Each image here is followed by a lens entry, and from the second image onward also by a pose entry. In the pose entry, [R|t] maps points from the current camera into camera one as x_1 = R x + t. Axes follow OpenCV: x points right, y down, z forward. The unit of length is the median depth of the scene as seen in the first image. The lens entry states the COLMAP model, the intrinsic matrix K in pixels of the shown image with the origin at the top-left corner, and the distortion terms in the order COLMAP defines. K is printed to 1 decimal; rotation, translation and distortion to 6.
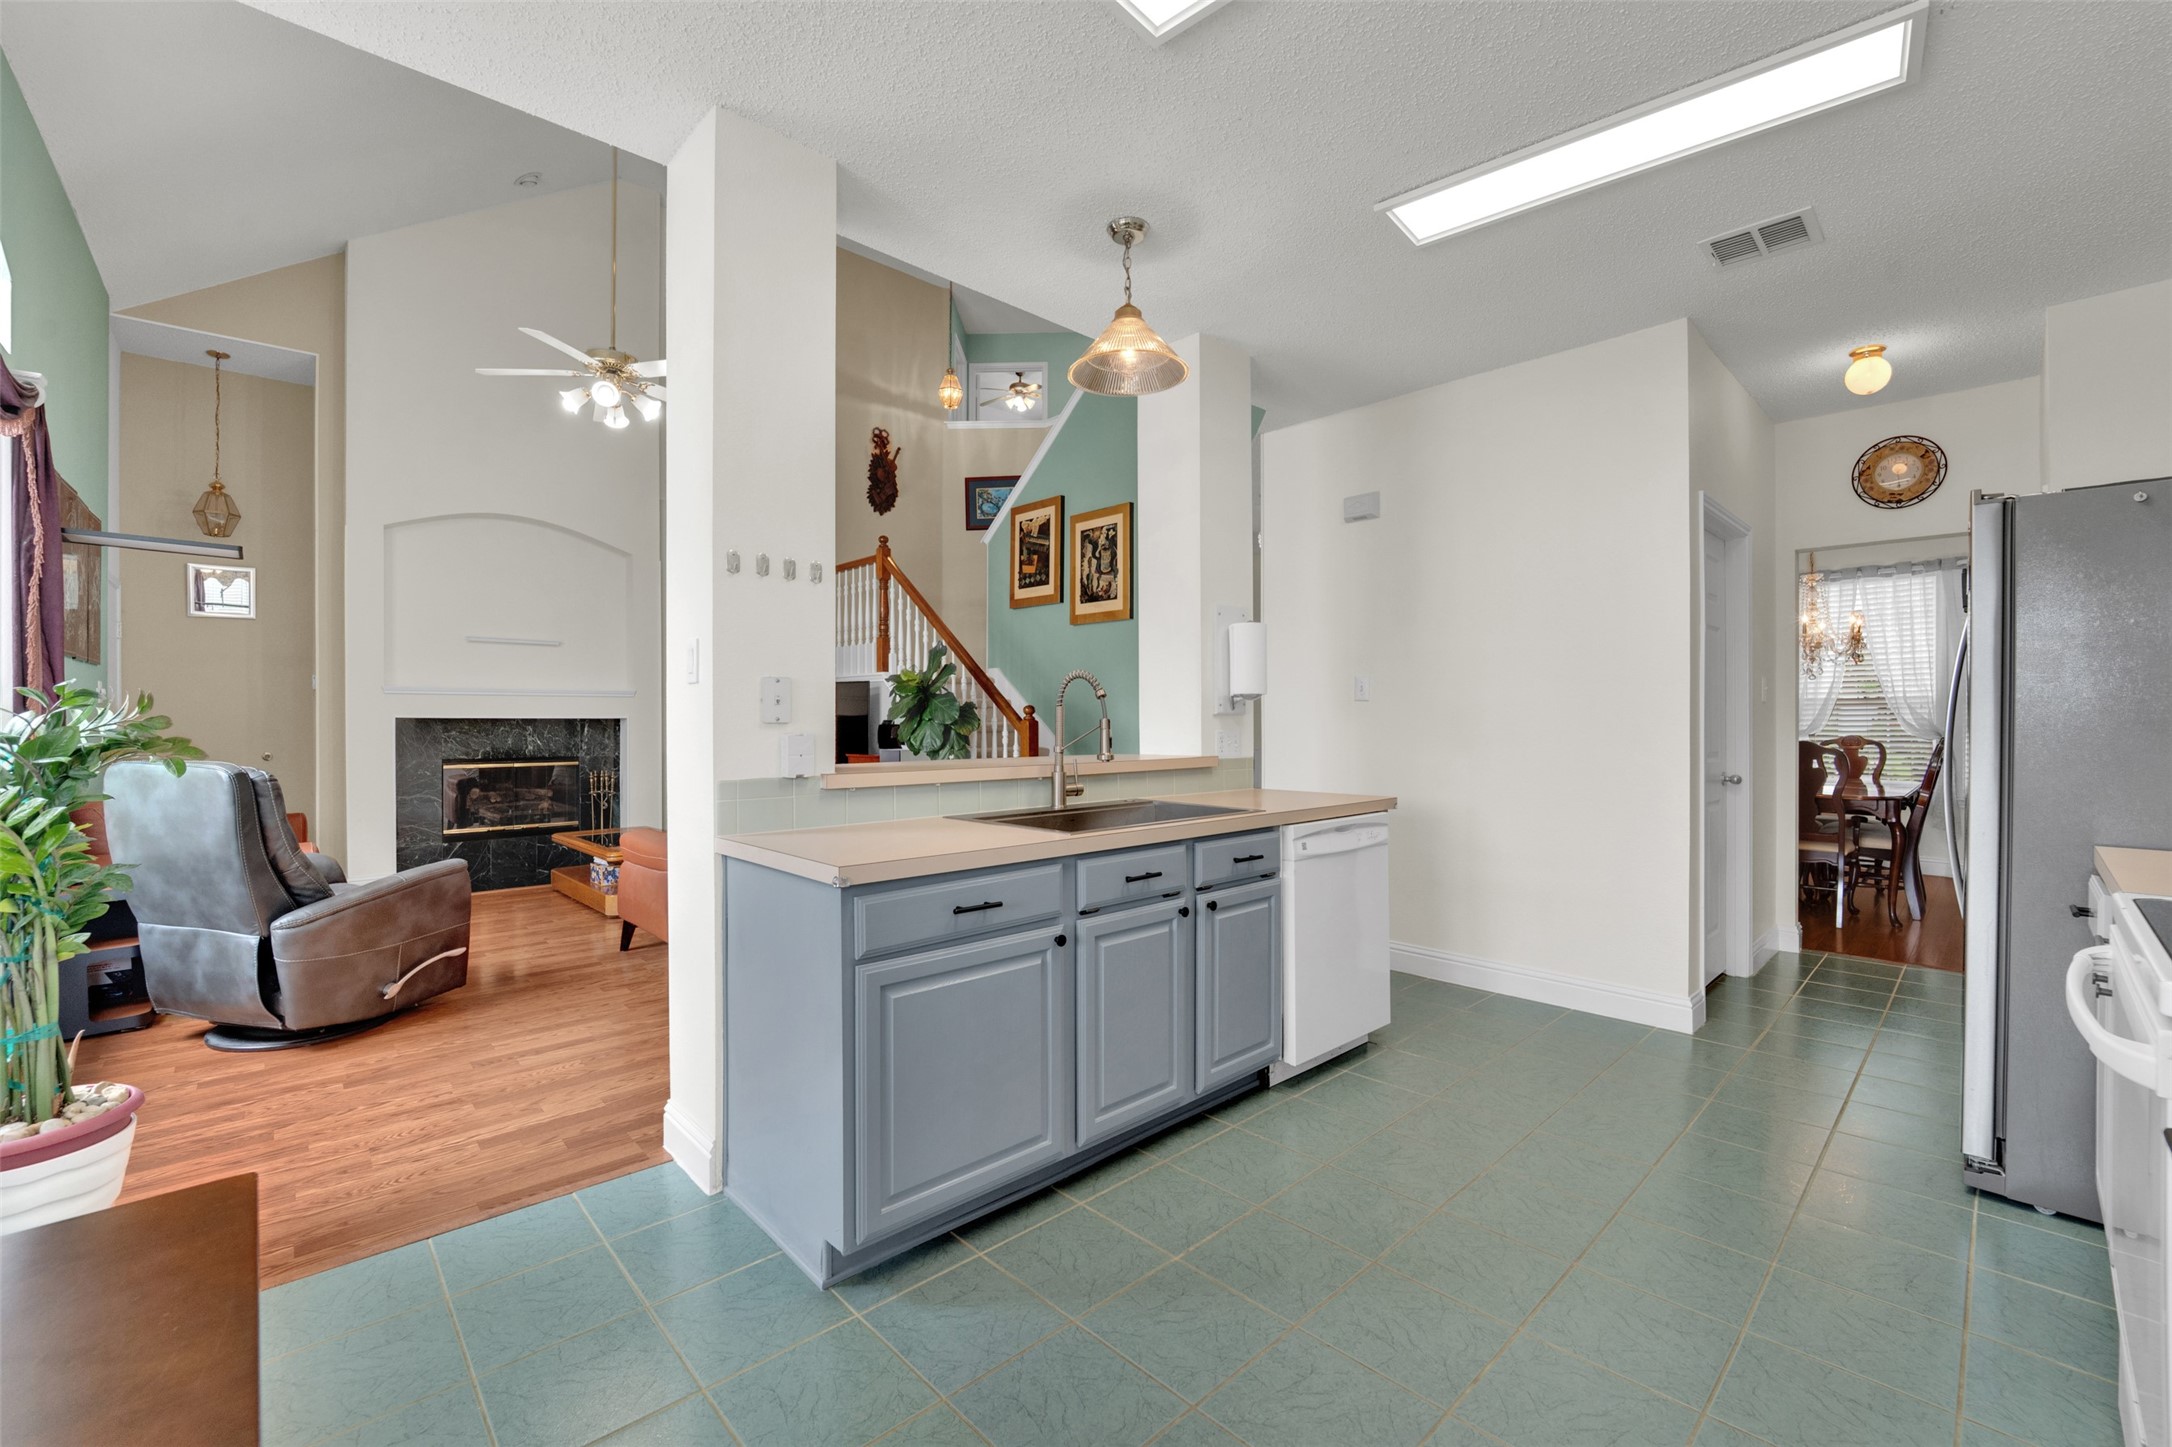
lens RADIAL K [[892.9, 0, 1110.6], [0, 892.9, 725.3], [0, 0, 1]] dist [-0.008734, 0.002547]
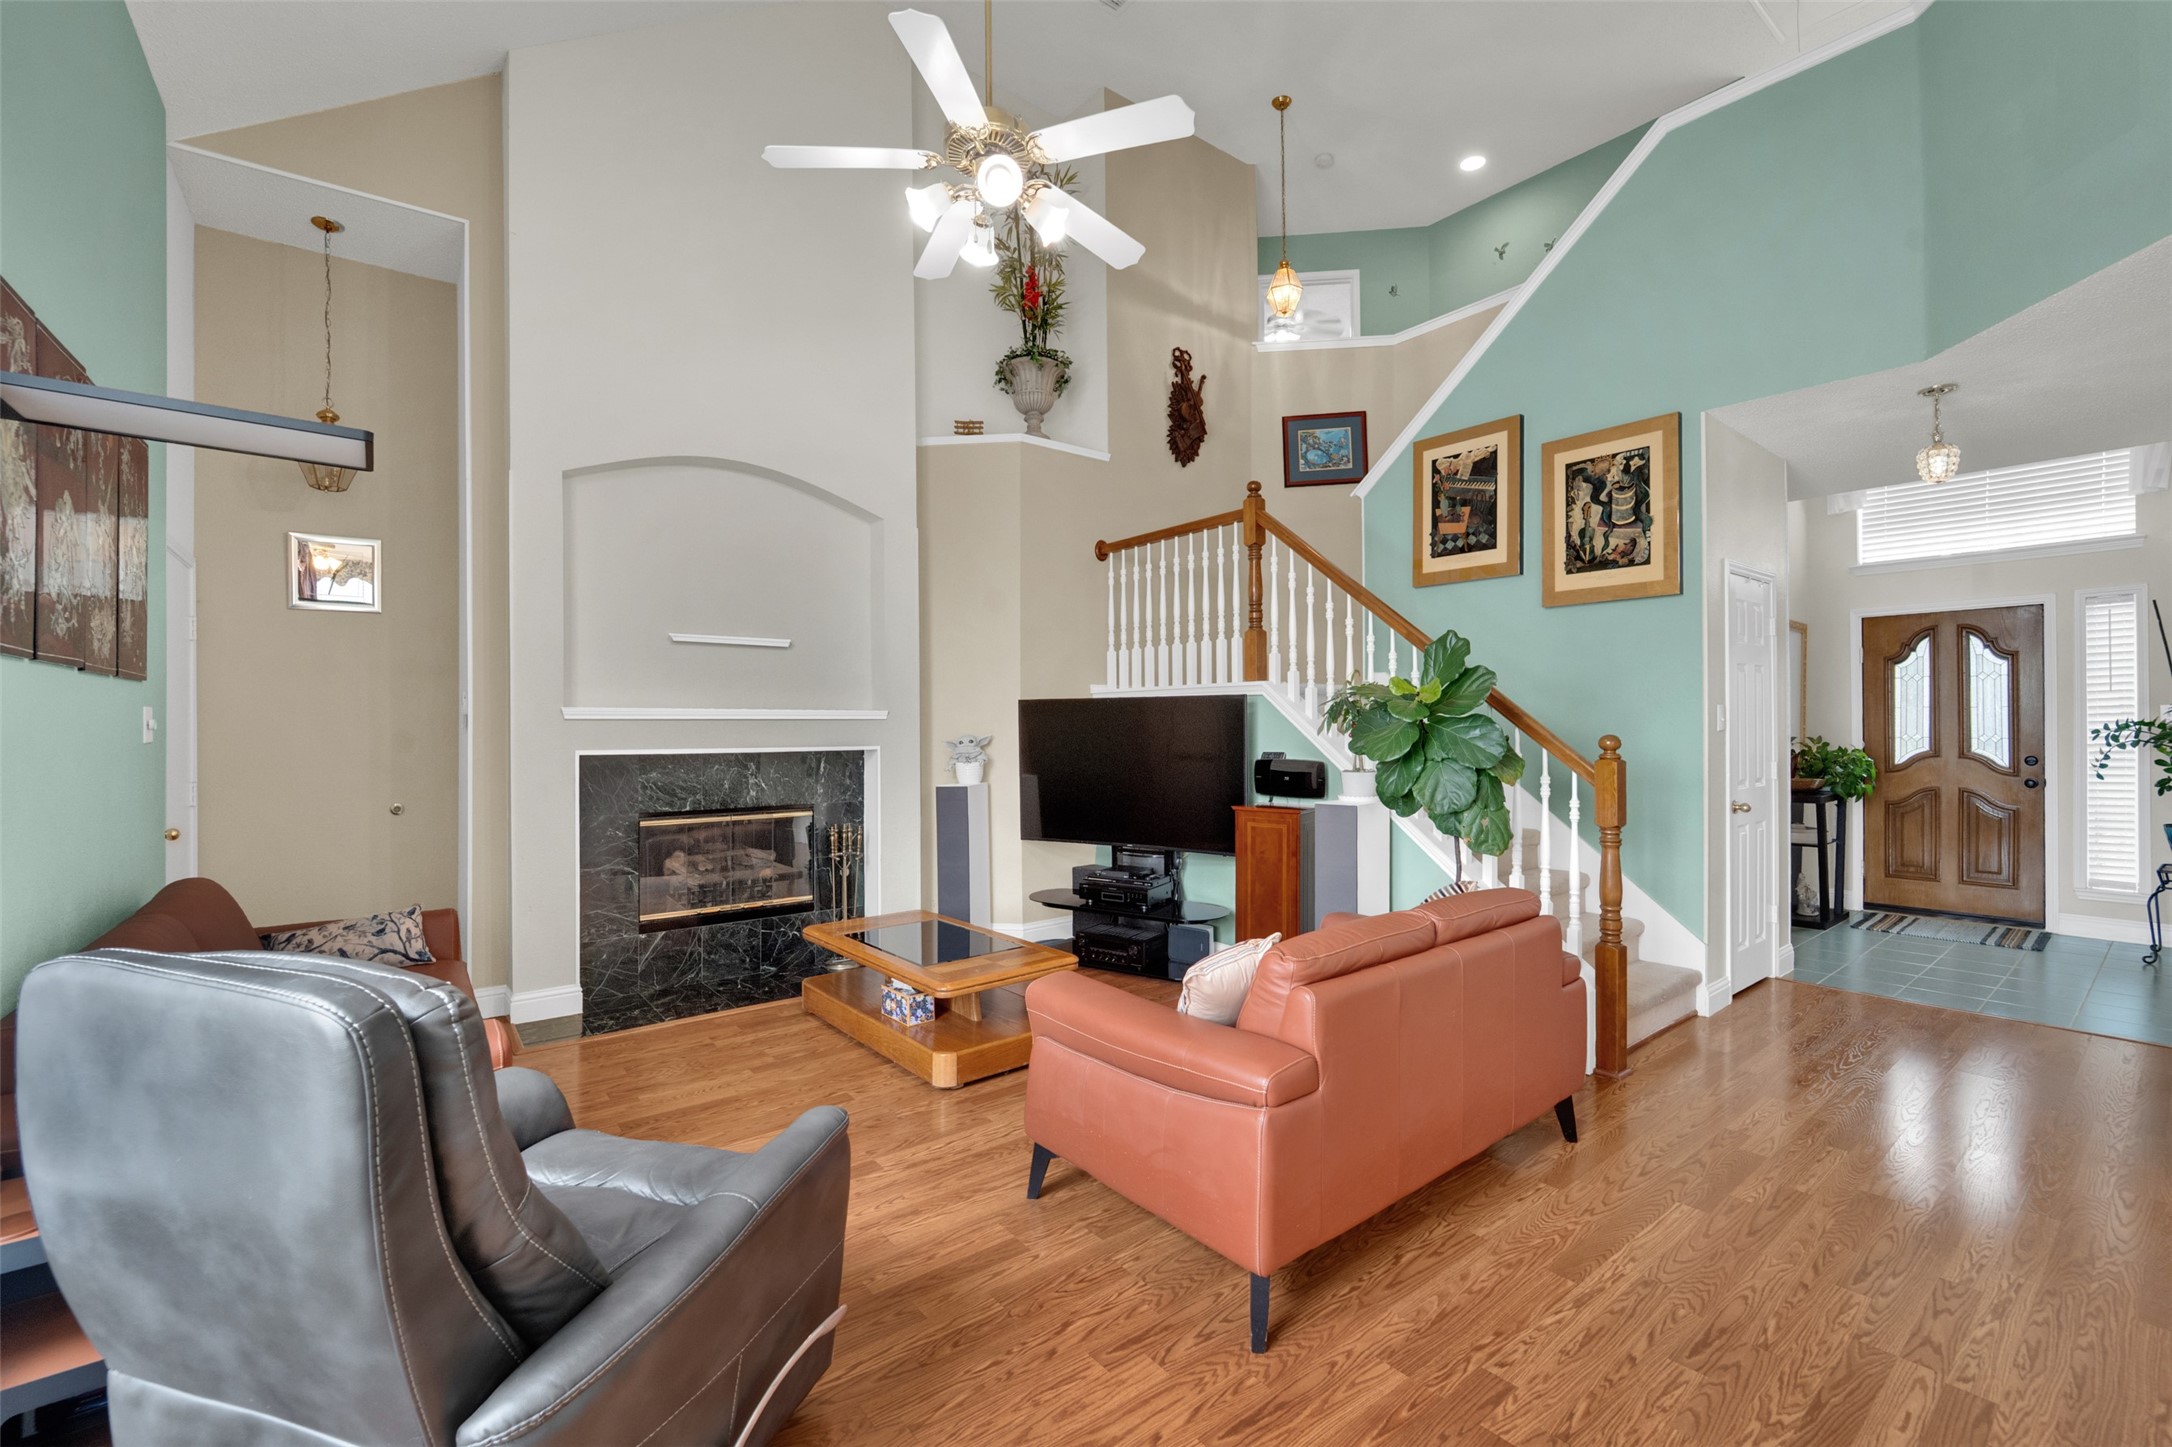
lens RADIAL K [[892.9, 0, 1125.2], [0, 892.9, 733.0], [0, 0, 1]] dist [-0.008734, 0.002547]
pose [[0.997894, -0.005022, -0.064665, -0.392182], [0.005209, 0.999983, 0.002731, -0.027976], [0.064651, -0.003062, 0.997903, 0.398307]]
